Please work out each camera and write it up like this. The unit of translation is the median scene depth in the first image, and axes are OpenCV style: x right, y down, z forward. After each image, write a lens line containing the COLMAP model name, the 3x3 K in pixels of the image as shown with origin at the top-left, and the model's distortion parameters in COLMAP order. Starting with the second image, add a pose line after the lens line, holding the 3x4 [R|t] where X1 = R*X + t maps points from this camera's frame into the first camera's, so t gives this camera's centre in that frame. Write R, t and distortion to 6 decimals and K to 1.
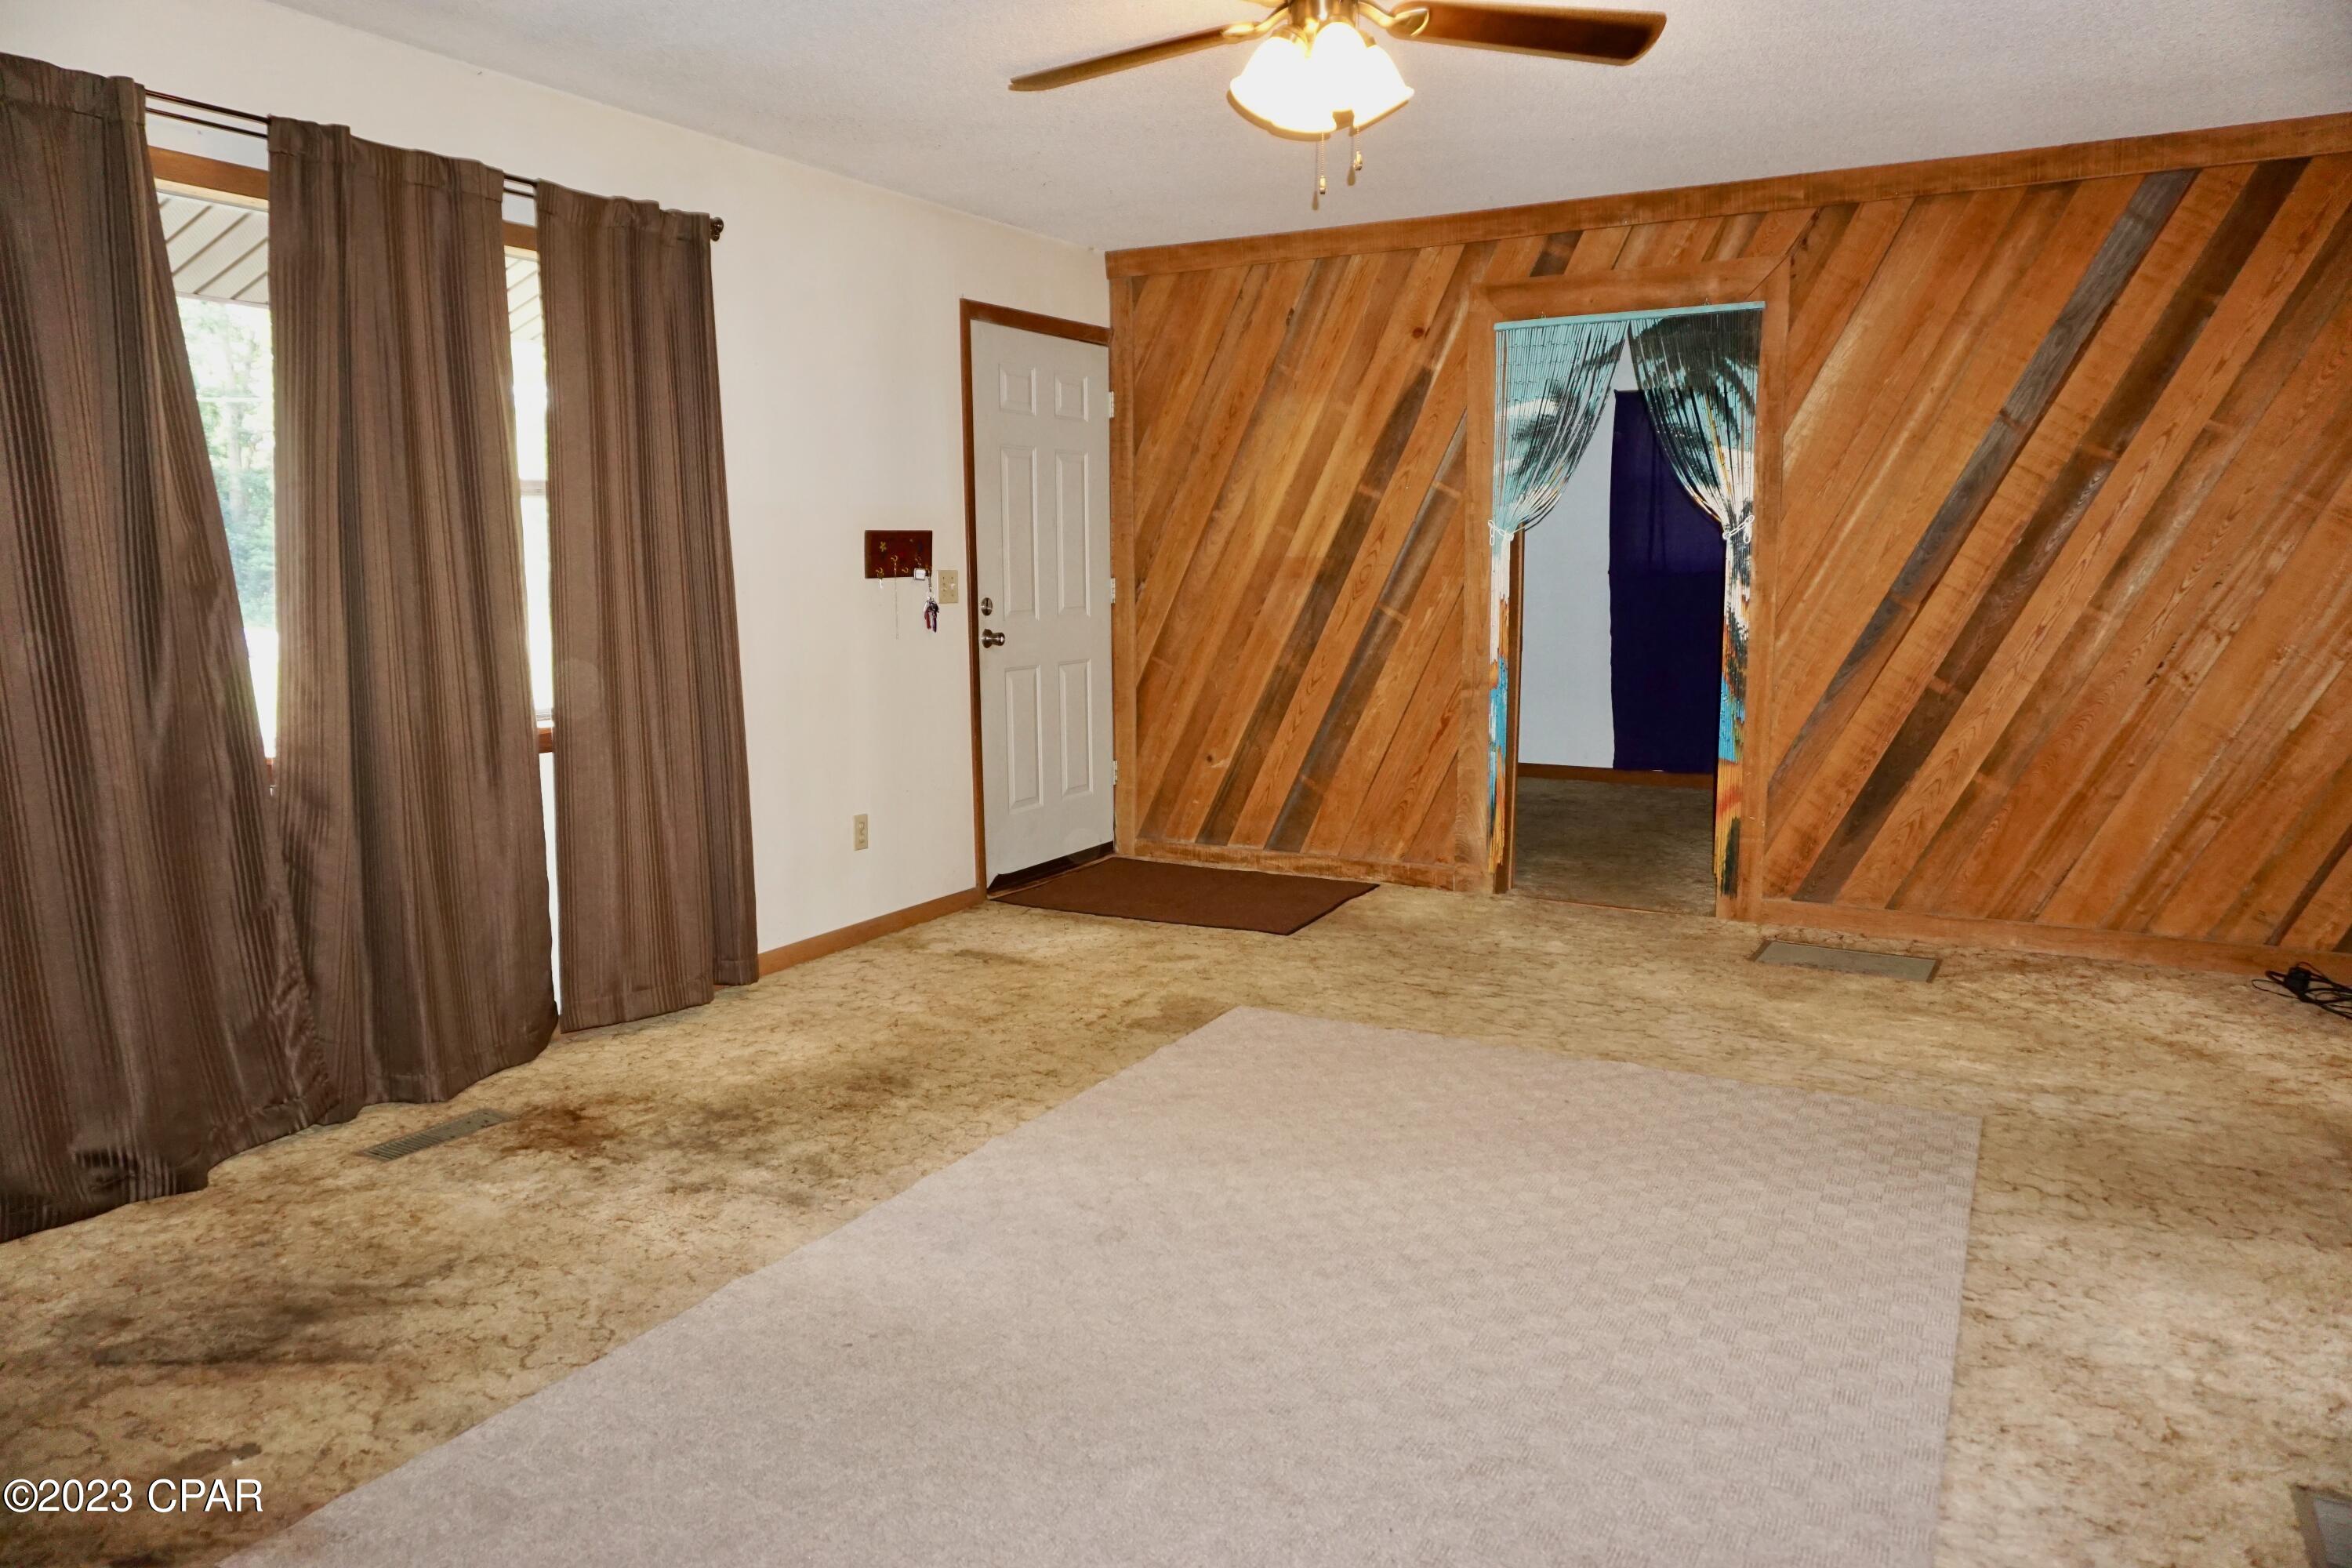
lens RADIAL K [[1558.5, 0, 1175.1], [0, 1558.5, 777.5], [0, 0, 1]] dist [-0.056502, 0.041131]
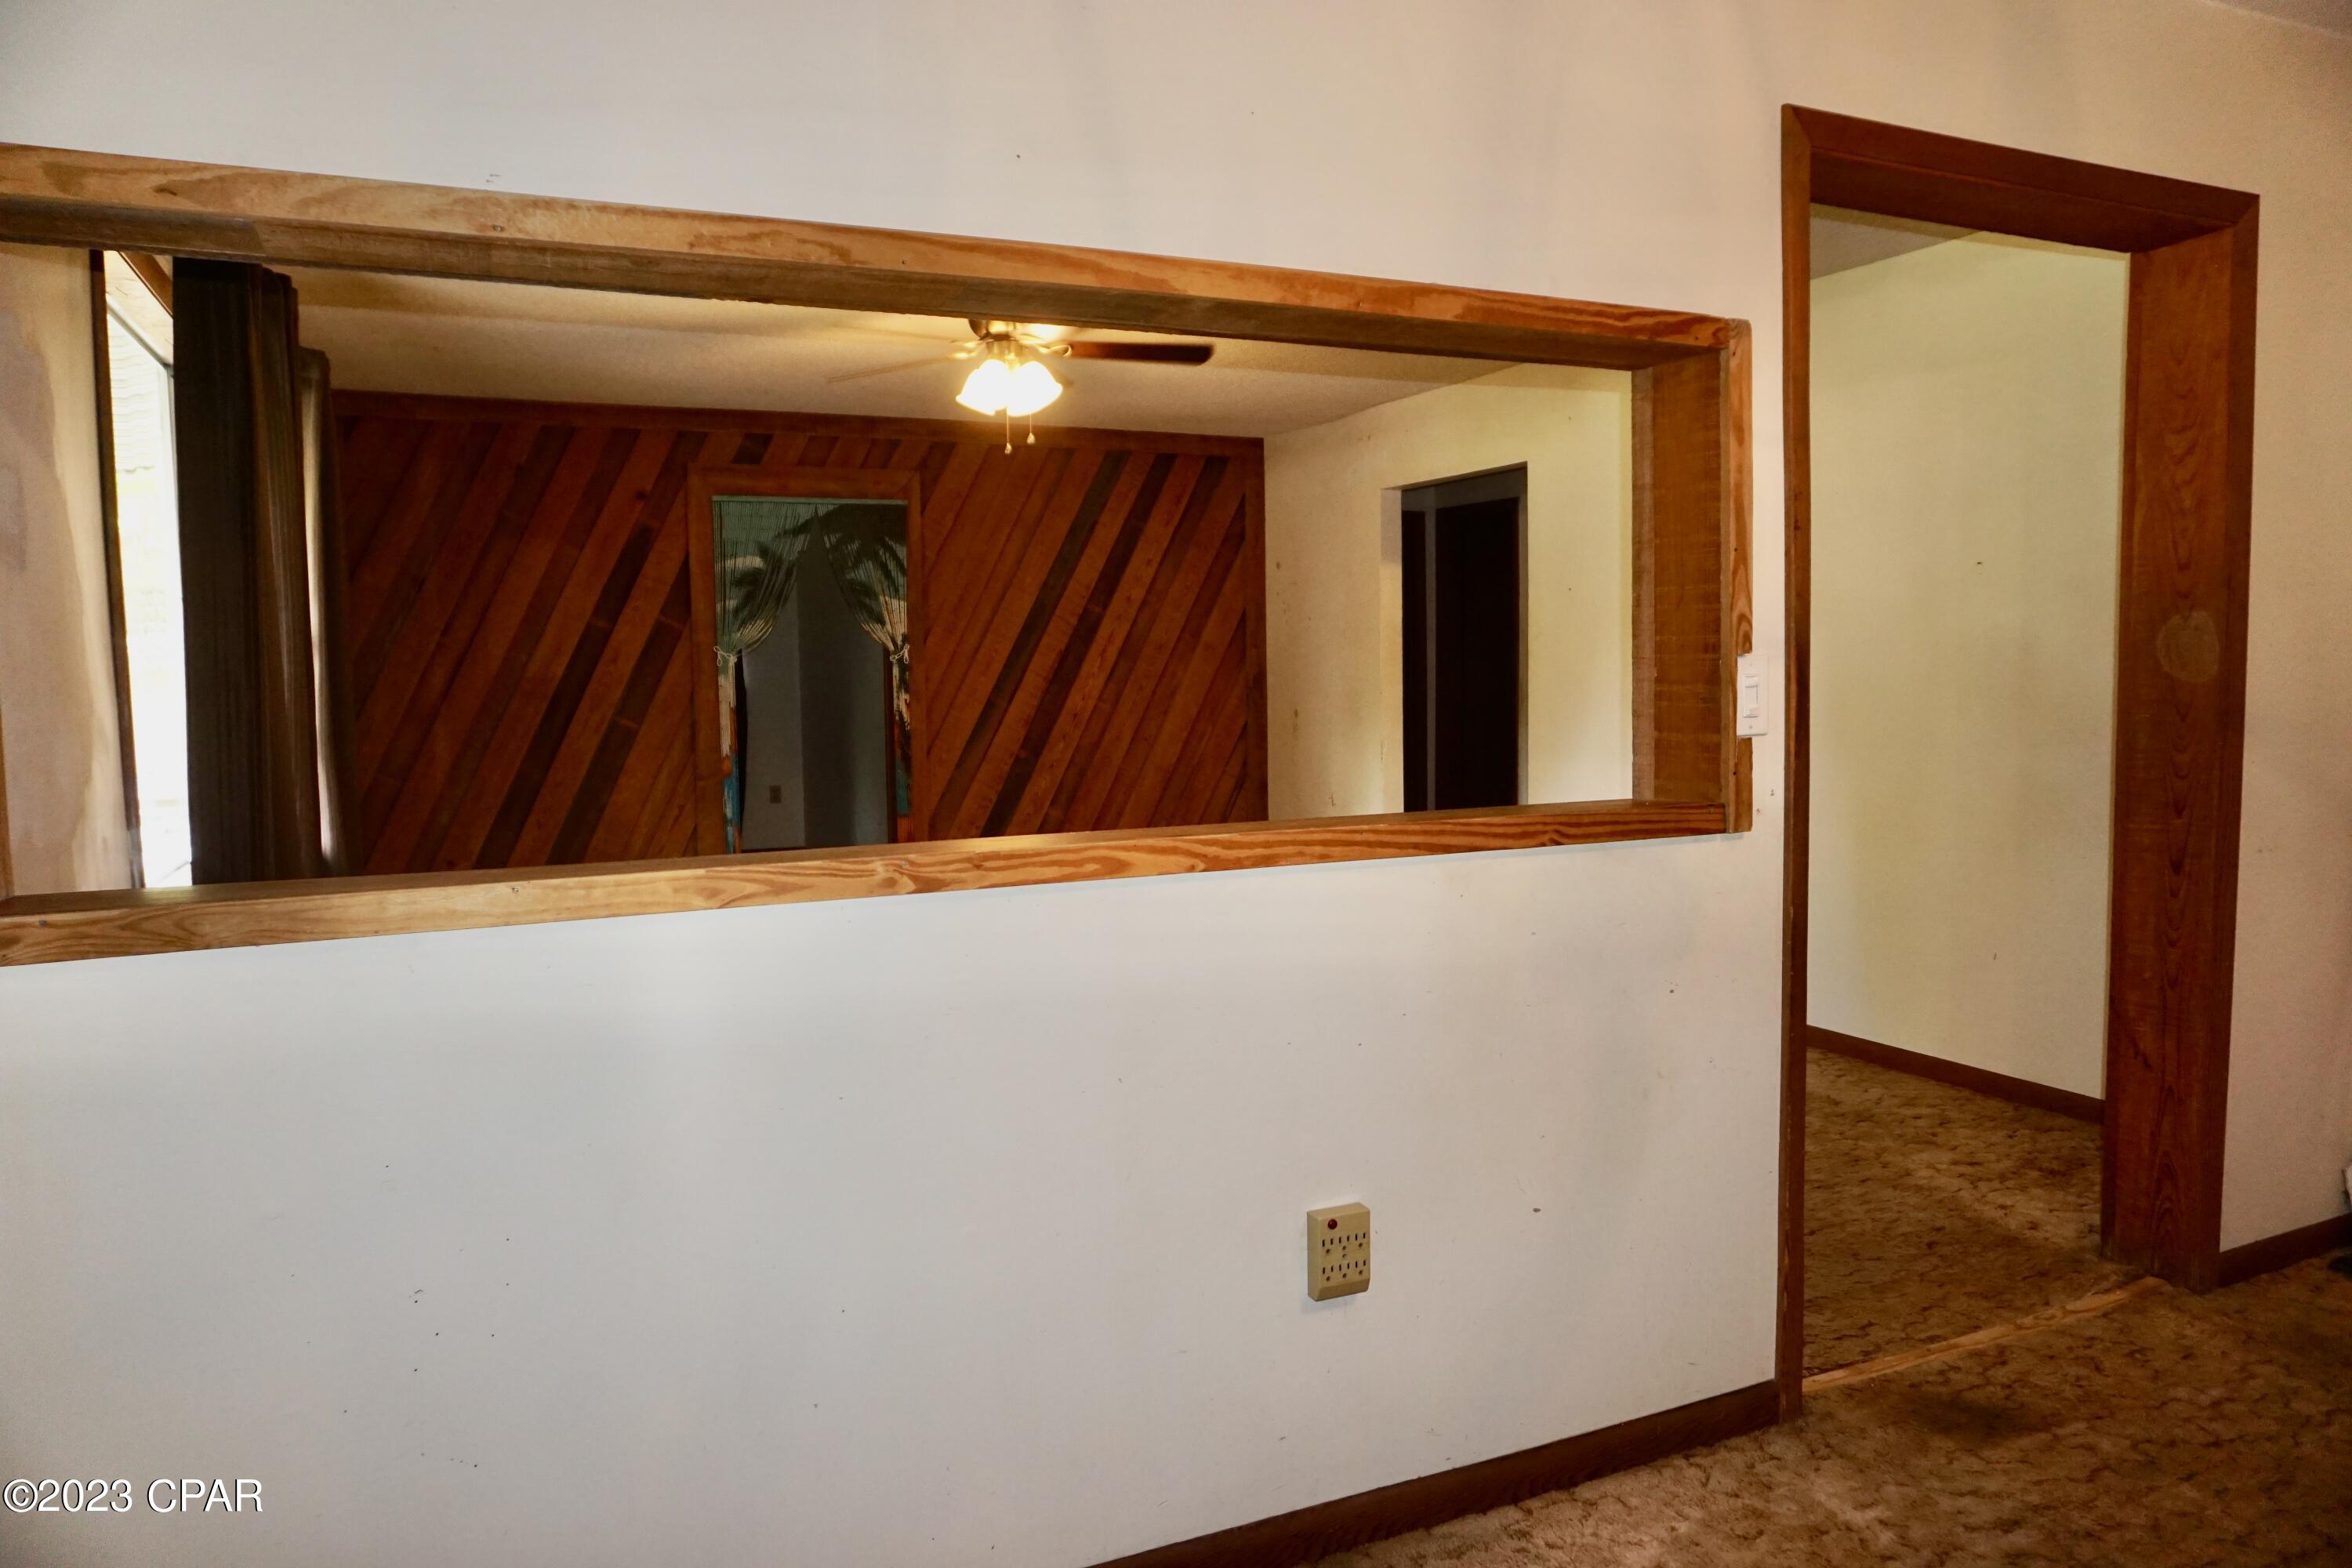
lens RADIAL K [[1558.5, 0, 1181.3], [0, 1558.5, 770.4], [0, 0, 1]] dist [-0.056502, 0.041131]
pose [[0.582024, -0.056195, 0.811228, -0.696070], [0.121725, 0.992390, -0.018588, 0.006832], [-0.804010, 0.109565, 0.584435, -0.051715]]
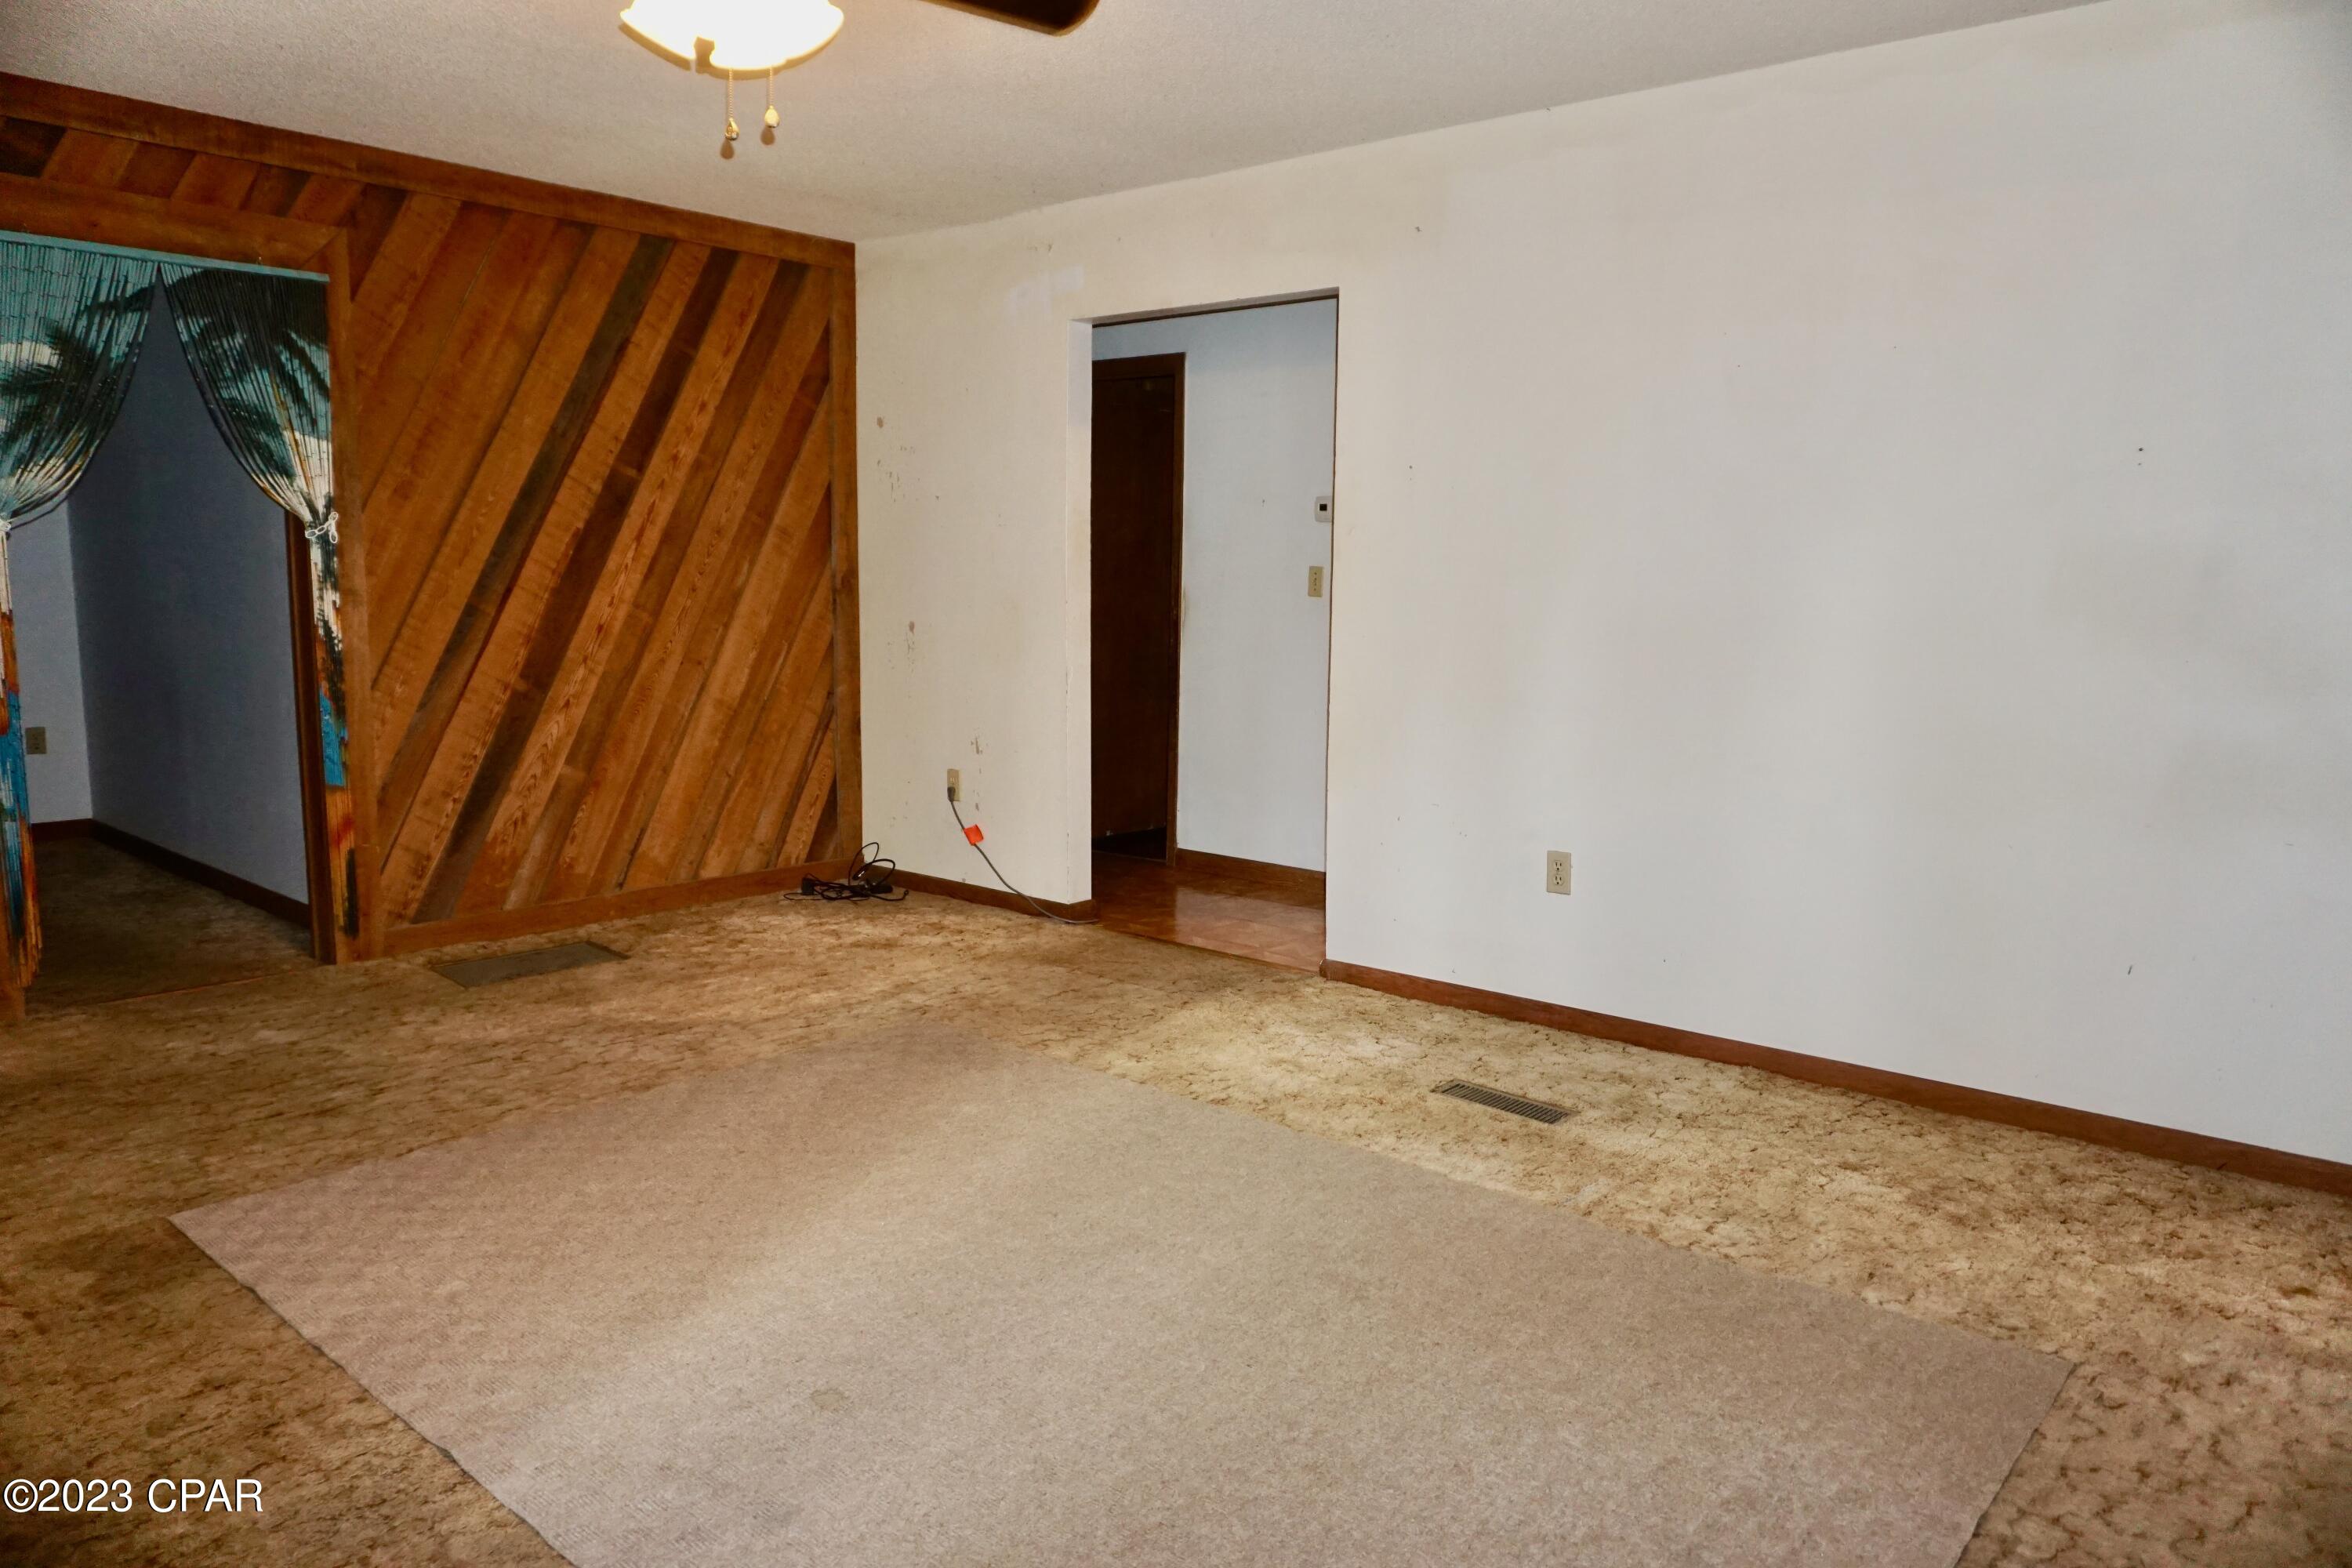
lens RADIAL K [[1558.5, 0, 1172.3], [0, 1558.5, 781.3], [0, 0, 1]] dist [-0.056502, 0.041131]
pose [[0.196148, -0.123067, 0.972821, -0.436236], [0.121066, 0.987542, 0.100519, -0.047574], [-0.973072, 0.098059, 0.208603, 0.367333]]
